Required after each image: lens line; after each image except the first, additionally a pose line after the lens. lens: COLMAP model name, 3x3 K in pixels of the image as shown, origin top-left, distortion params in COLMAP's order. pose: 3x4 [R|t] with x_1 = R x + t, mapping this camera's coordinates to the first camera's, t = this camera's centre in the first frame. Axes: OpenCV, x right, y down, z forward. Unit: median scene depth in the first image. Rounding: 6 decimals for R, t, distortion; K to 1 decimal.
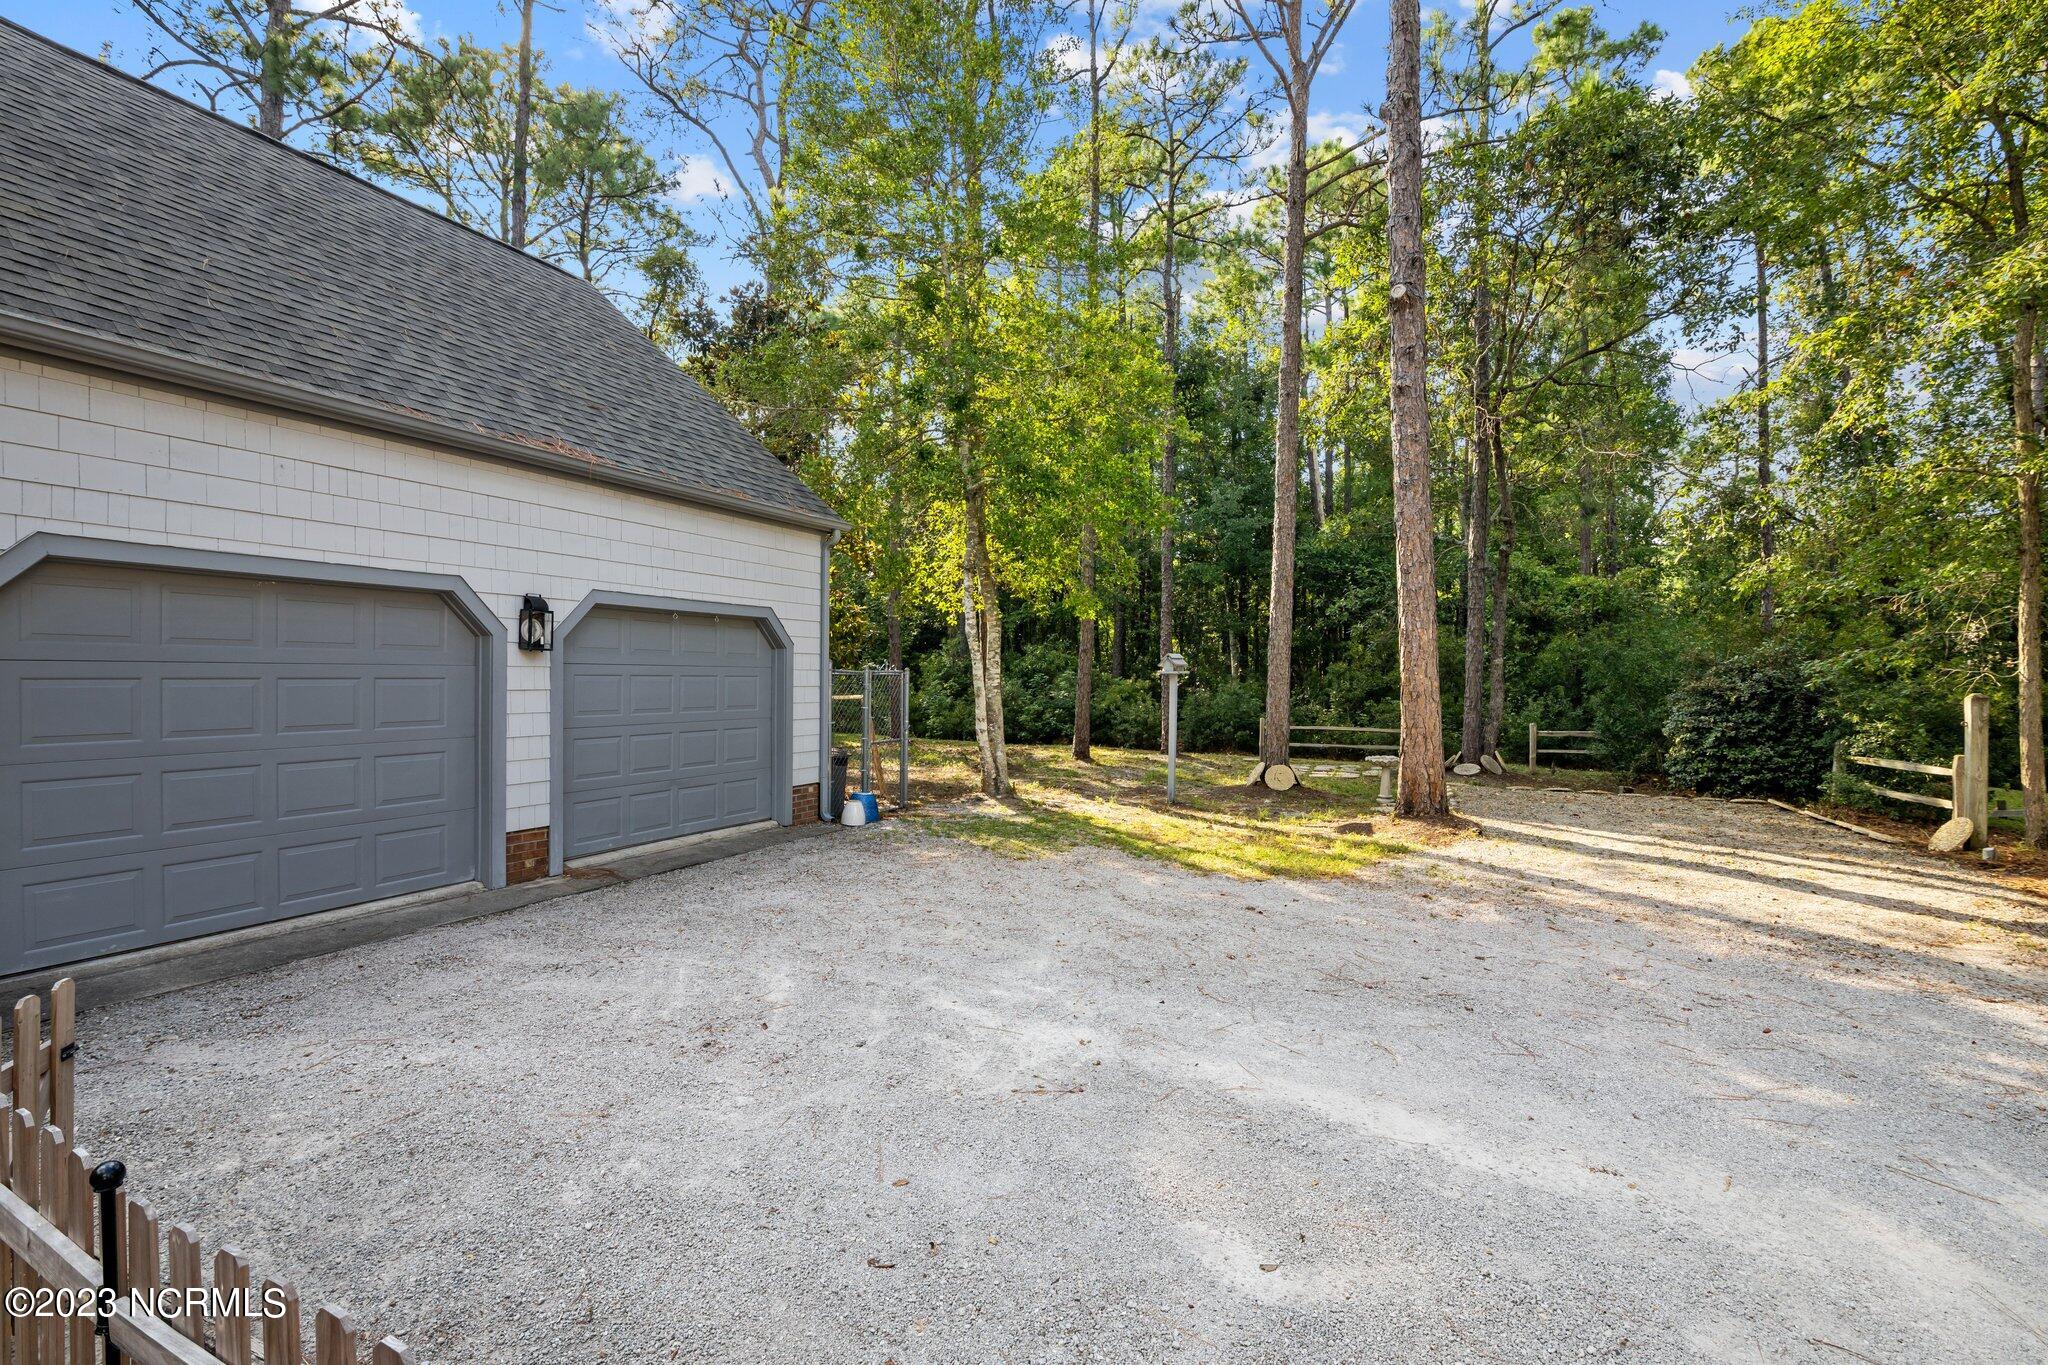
lens RADIAL K [[932.5, 0, 1011.6], [0, 932.5, 682.5], [0, 0, 1]] dist [-0.018113, 0.000424]
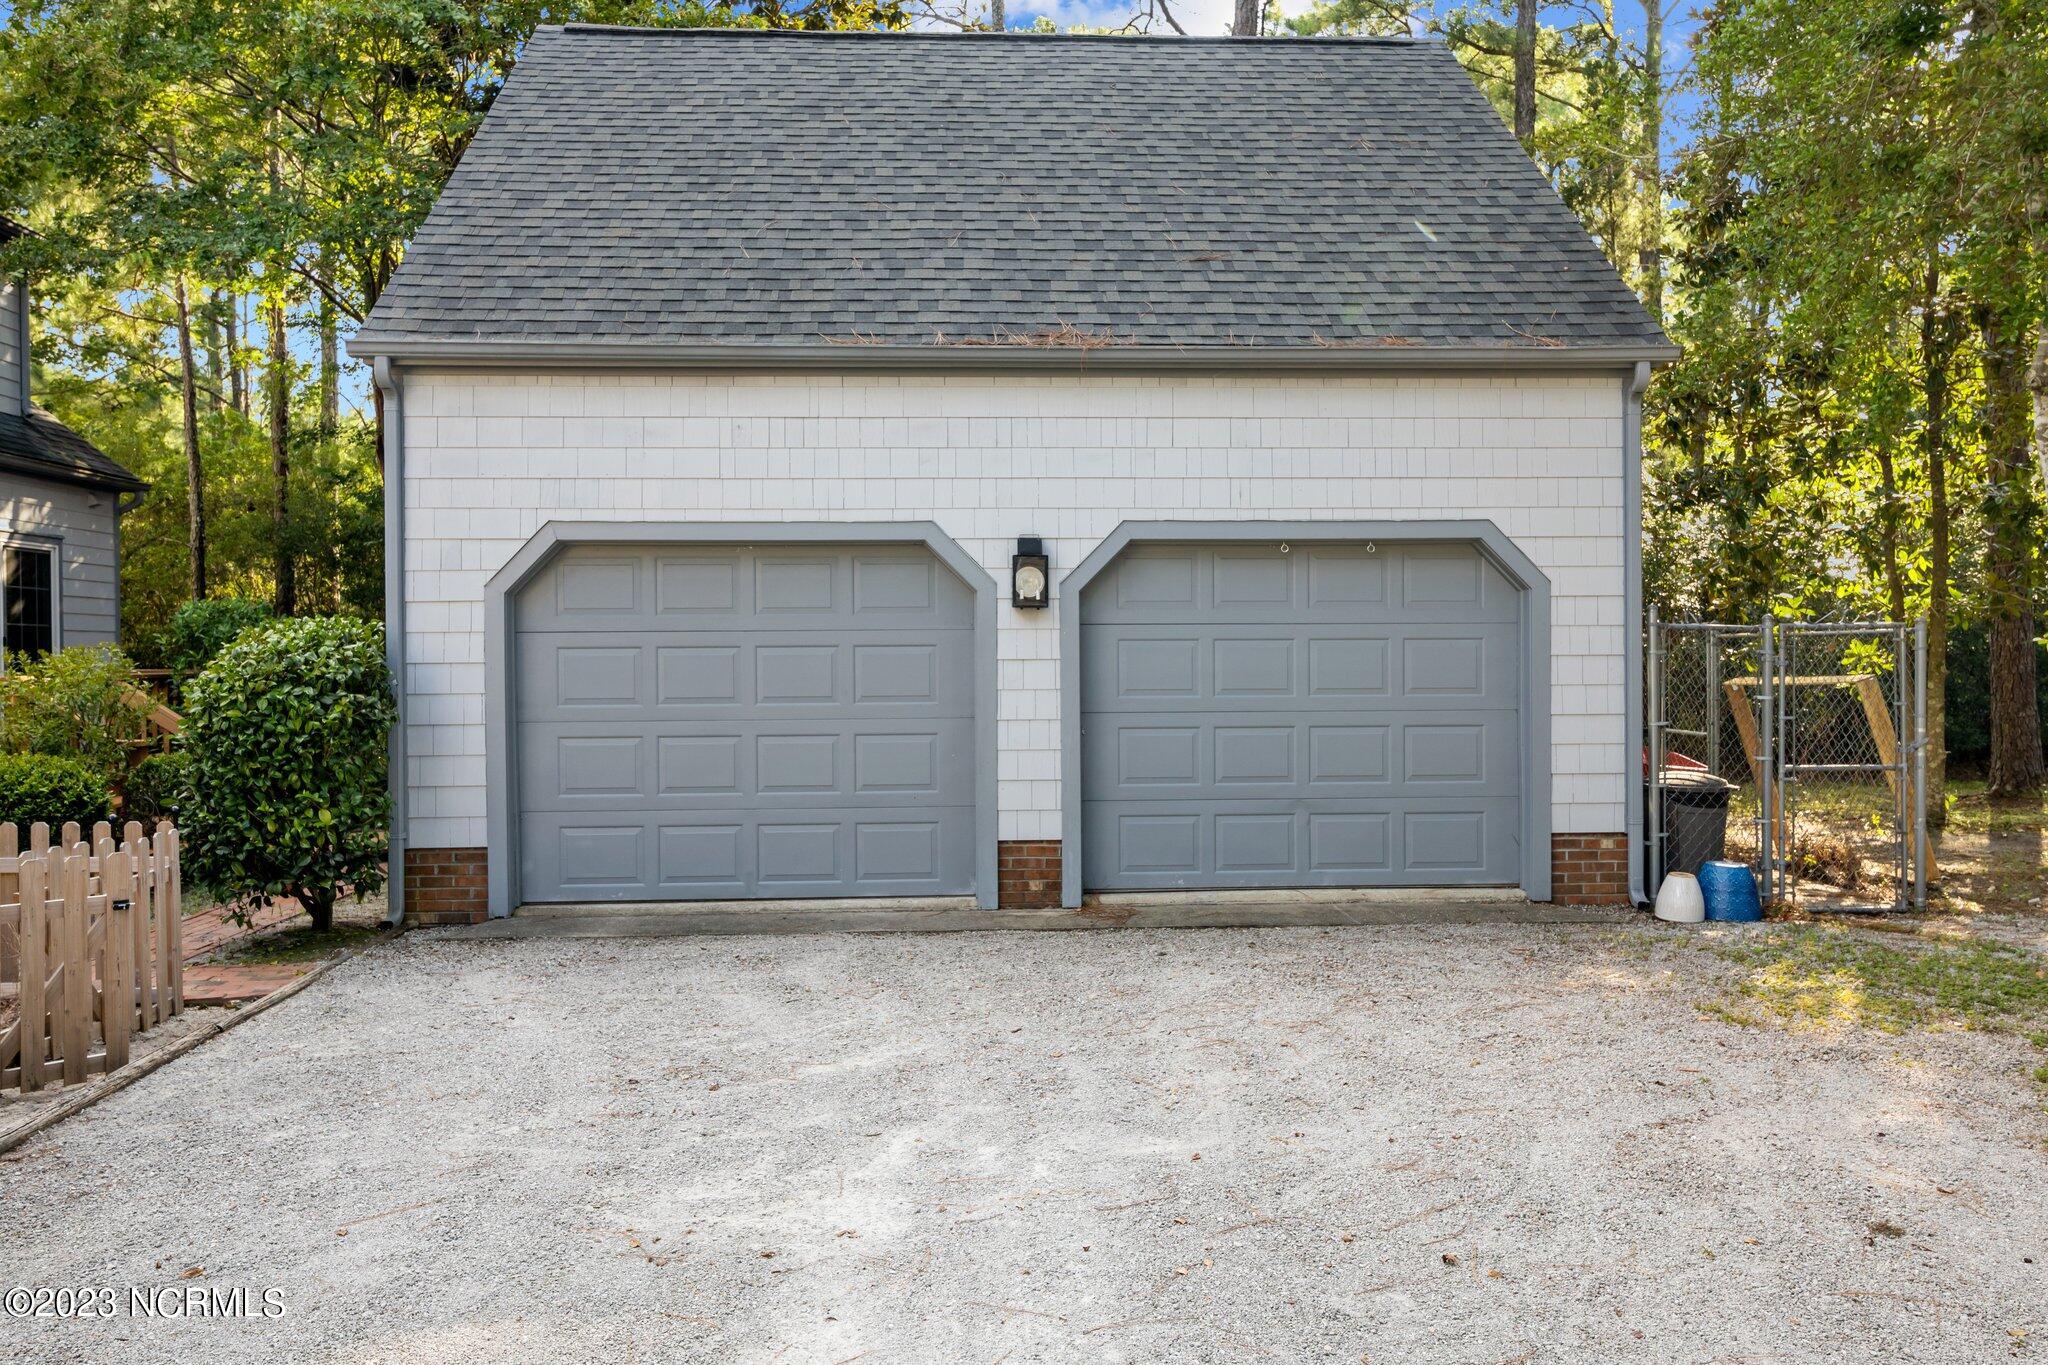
lens RADIAL K [[1537.5, 0, 1015.4], [0, 1537.5, 664.0], [0, 0, 1]] dist [-0.000778, -0.004500]
pose [[0.477528, -0.006474, -0.878593, 0.699872], [0.002742, 0.999979, -0.005879, 0.022387], [0.878612, 0.000398, 0.477536, 0.446219]]
